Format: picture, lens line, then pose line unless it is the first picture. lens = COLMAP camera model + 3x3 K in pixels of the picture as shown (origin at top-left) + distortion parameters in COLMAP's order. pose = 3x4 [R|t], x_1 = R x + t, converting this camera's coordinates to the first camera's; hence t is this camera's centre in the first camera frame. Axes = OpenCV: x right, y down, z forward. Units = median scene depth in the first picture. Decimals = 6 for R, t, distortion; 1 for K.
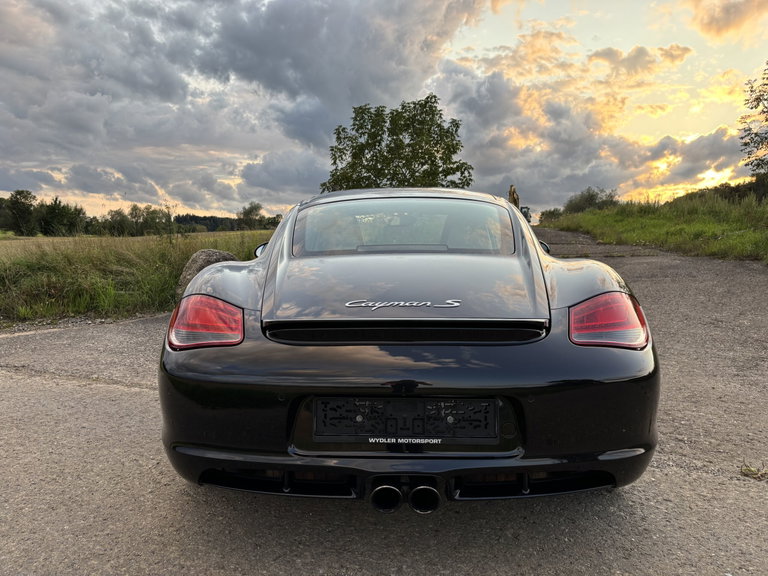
lens RADIAL K [[581.7, 0, 372.5], [0, 581.7, 296.2], [0, 0, 1]] dist [0.041922, -0.046469]
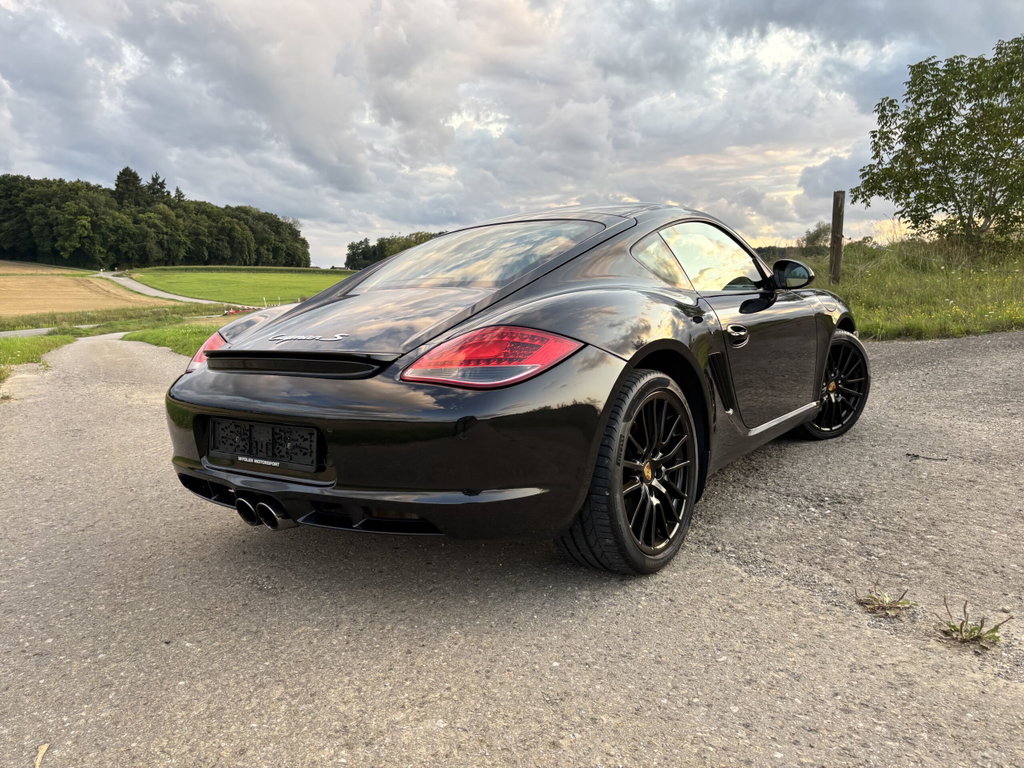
lens RADIAL K [[775.6, 0, 499.8], [0, 775.6, 393.4], [0, 0, 1]] dist [0.041922, -0.046469]
pose [[0.821690, 0.040069, -0.568524, 0.104479], [-0.012590, 0.998558, 0.052180, 0.003242], [0.569795, -0.035718, 0.821010, 0.005473]]
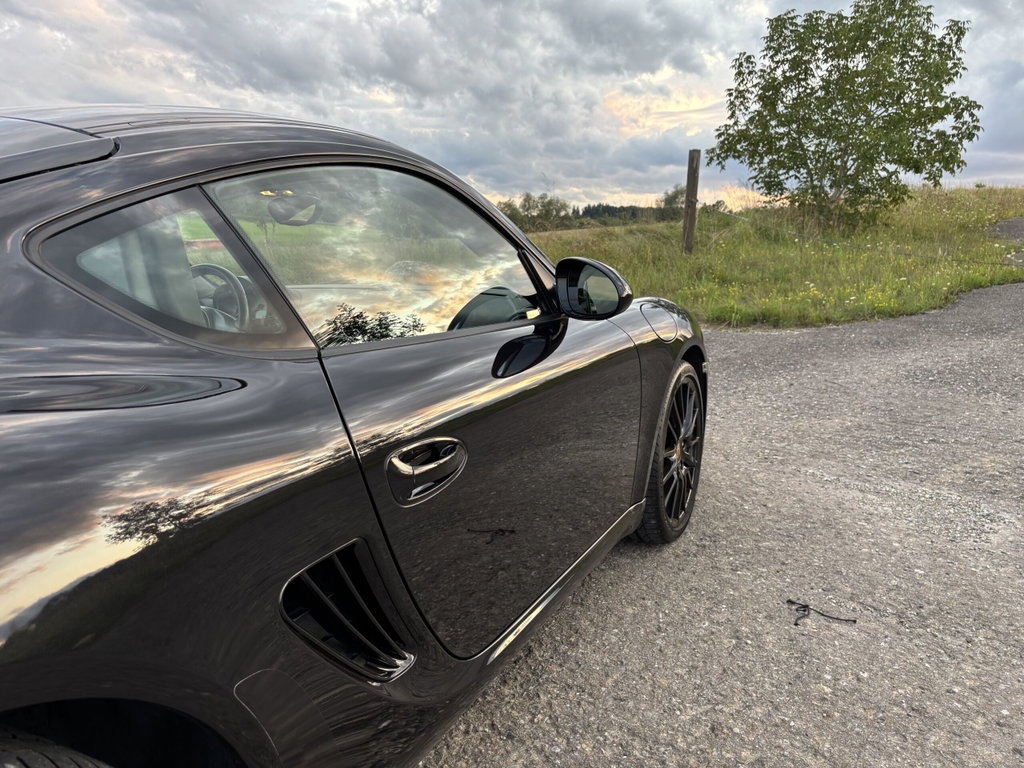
lens RADIAL K [[775.6, 0, 515.7], [0, 775.6, 391.5], [0, 0, 1]] dist [0.041922, -0.046469]
pose [[0.913304, 0.071776, -0.400905, 0.083533], [-0.031552, 0.993859, 0.106056, -0.013745], [0.406055, -0.084212, 0.909960, 0.113777]]
